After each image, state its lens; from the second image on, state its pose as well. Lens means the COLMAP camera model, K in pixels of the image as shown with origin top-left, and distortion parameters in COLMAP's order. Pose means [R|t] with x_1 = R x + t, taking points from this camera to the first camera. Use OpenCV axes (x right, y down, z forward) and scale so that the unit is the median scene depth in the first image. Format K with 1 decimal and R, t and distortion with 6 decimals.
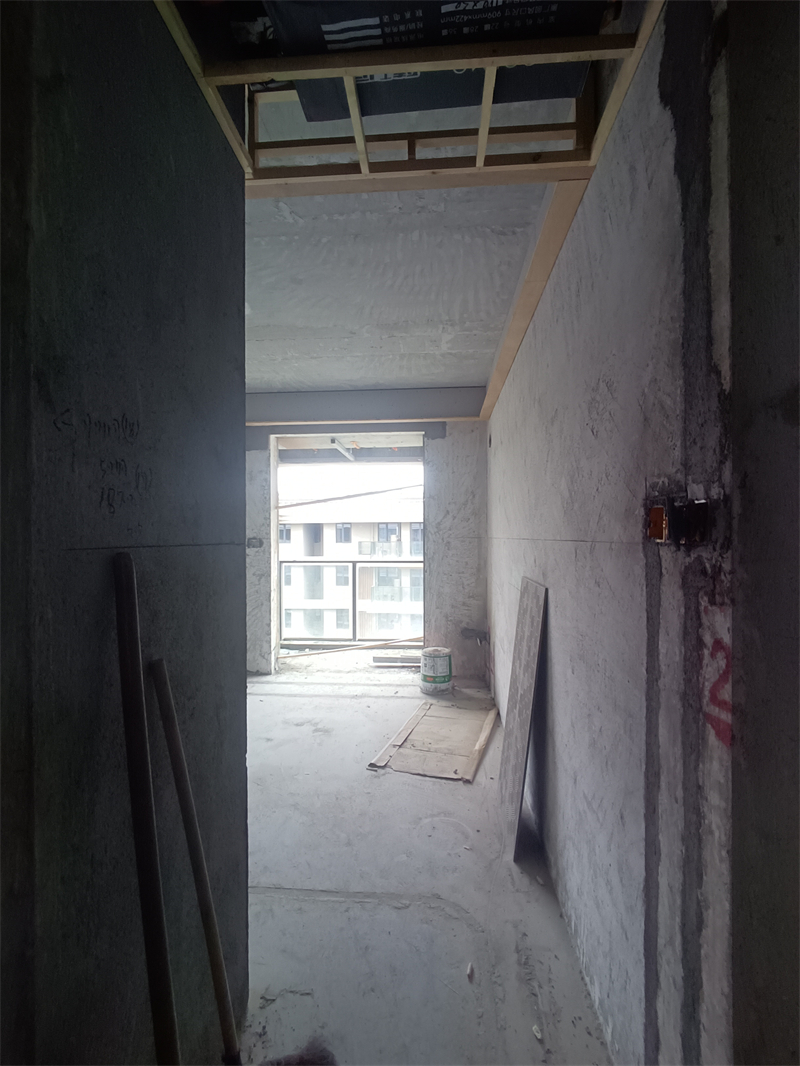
lens RADIAL K [[490.4, 0, 406.2], [0, 490.4, 538.6], [0, 0, 1]] dist [-0.003752, 0.000094]
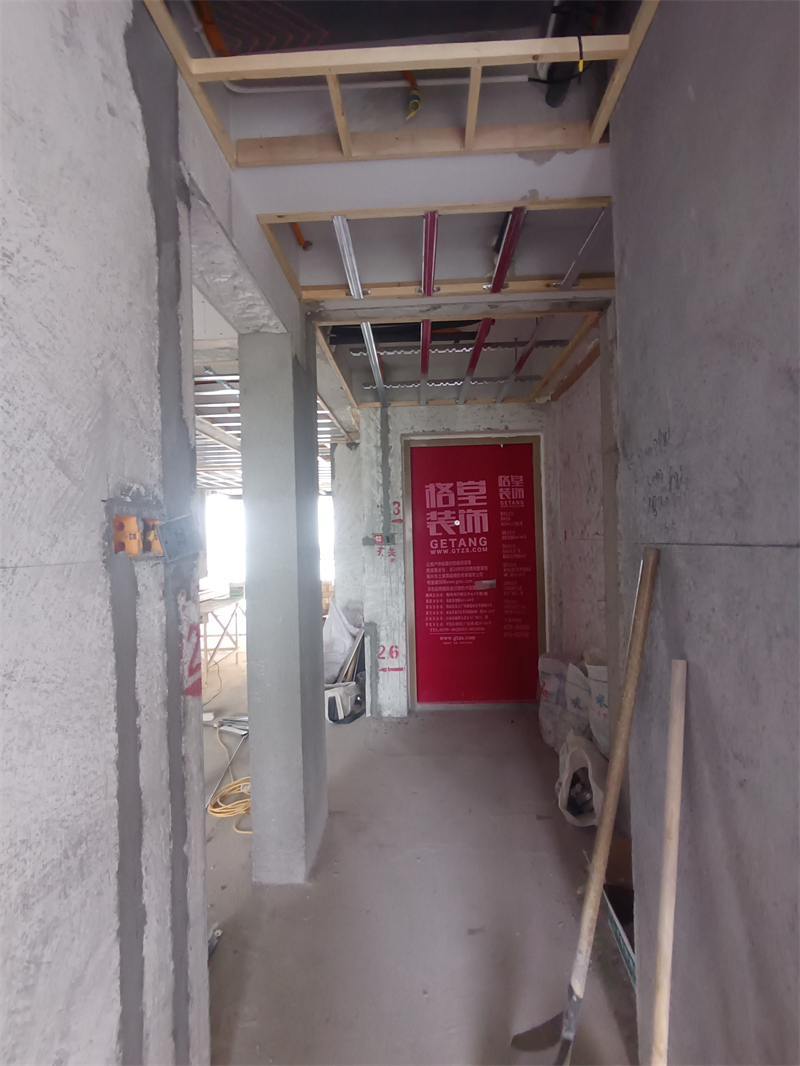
lens RADIAL K [[490.4, 0, 405.8], [0, 490.4, 537.9], [0, 0, 1]] dist [-0.003752, 0.000094]
pose [[-0.999165, 0.029823, -0.027917, 0.045555], [0.029838, 0.999555, -0.000129, -0.009048], [0.027901, -0.000962, -0.999610, 1.375813]]
